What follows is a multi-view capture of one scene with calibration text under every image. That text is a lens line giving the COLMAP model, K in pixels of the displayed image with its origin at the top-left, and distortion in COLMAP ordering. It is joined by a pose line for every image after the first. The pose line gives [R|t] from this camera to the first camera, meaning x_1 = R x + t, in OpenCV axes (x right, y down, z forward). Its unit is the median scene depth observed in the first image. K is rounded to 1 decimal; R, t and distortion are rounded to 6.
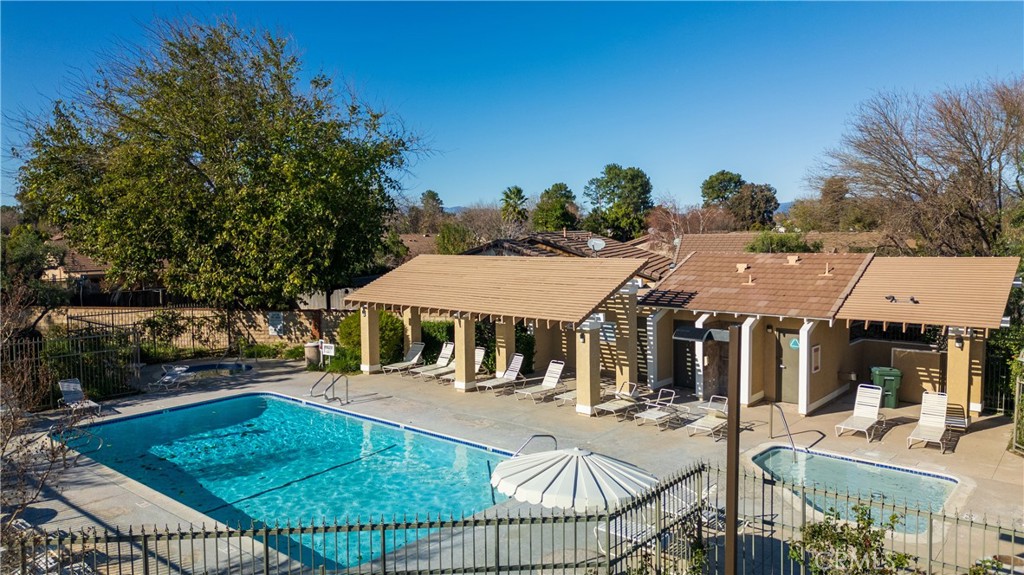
lens RADIAL K [[712.7, 0, 512.0], [0, 712.7, 287.5], [0, 0, 1]] dist [0.097203, -0.105910]
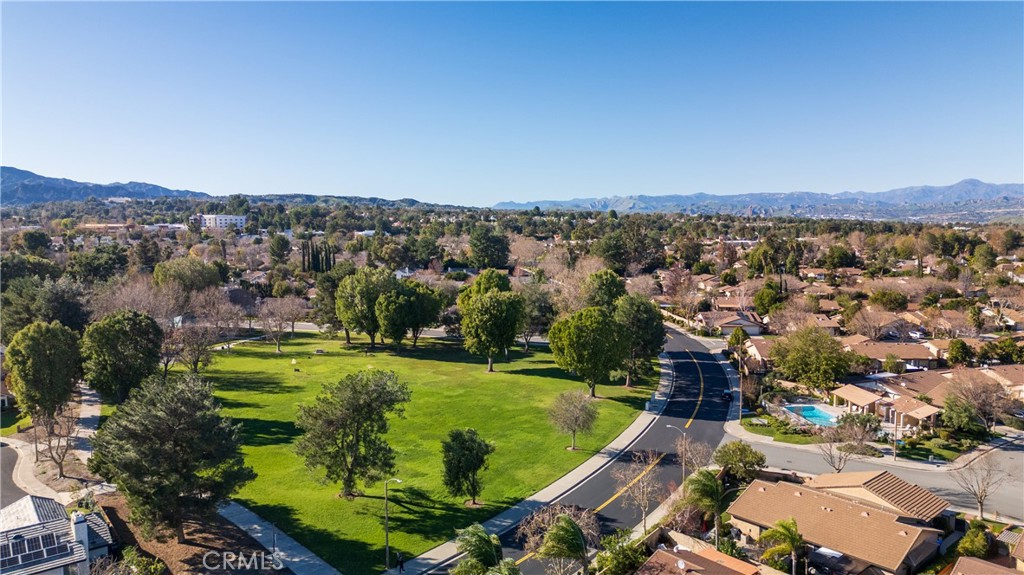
lens RADIAL K [[712.7, 0, 512.0], [0, 712.7, 287.5], [0, 0, 1]] dist [0.097203, -0.105910]
pose [[0.725218, 0.077978, -0.684089, 1.834361], [-0.057769, 0.996954, 0.052399, -0.992979], [0.686091, 0.001519, 0.727514, -5.005335]]
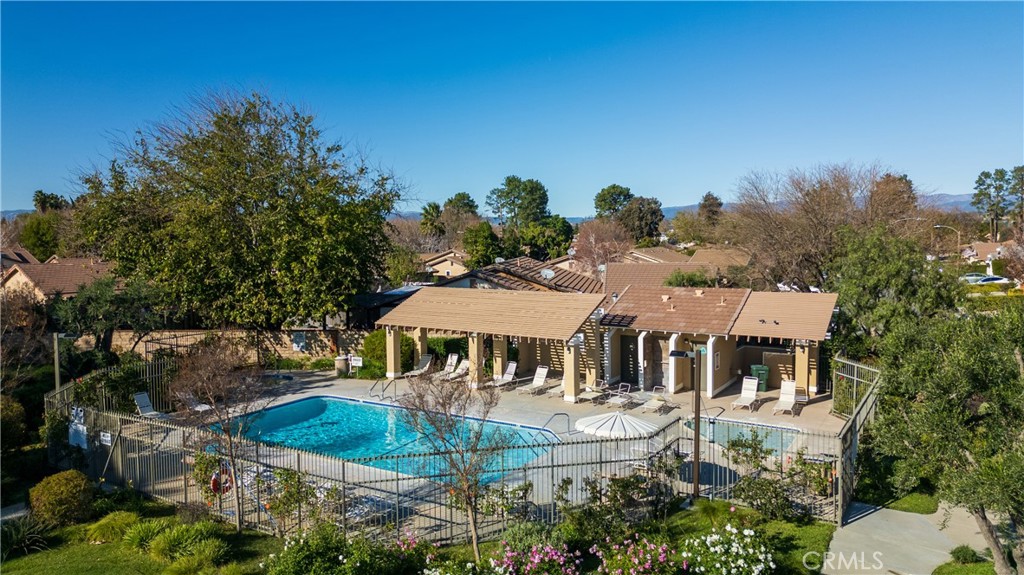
lens RADIAL K [[712.7, 0, 512.0], [0, 712.7, 287.5], [0, 0, 1]] dist [0.097203, -0.105910]
pose [[0.988489, -0.008523, 0.151050, -0.199654], [0.009103, 0.999954, -0.003144, -0.046710], [-0.151017, 0.004483, 0.988521, -0.369524]]
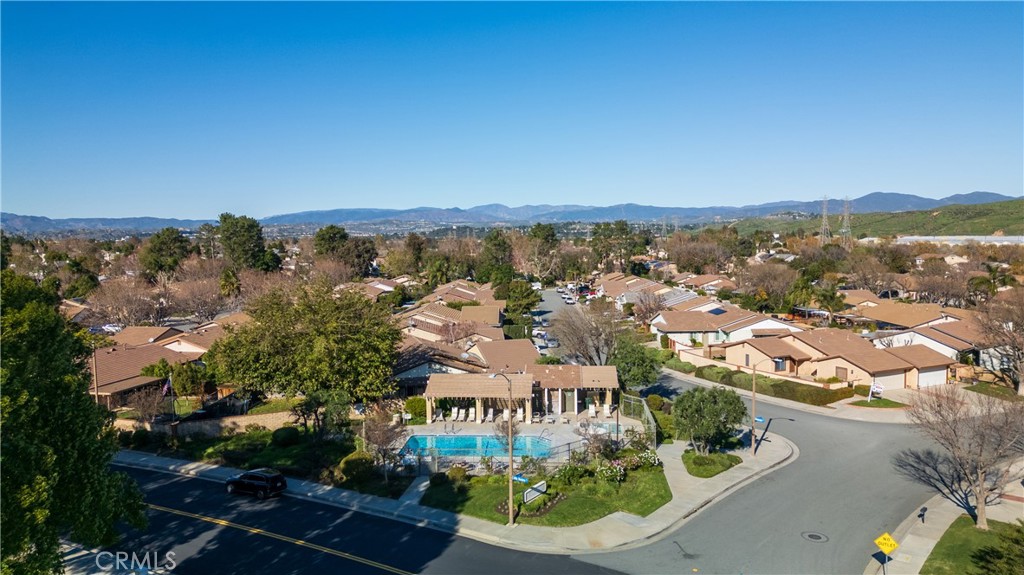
lens RADIAL K [[712.7, 0, 512.0], [0, 712.7, 287.5], [0, 0, 1]] dist [0.097203, -0.105910]
pose [[0.803785, -0.043020, 0.593362, -1.664316], [0.049273, 0.998769, 0.005667, -0.421765], [-0.592876, 0.024682, 0.804916, -1.462295]]
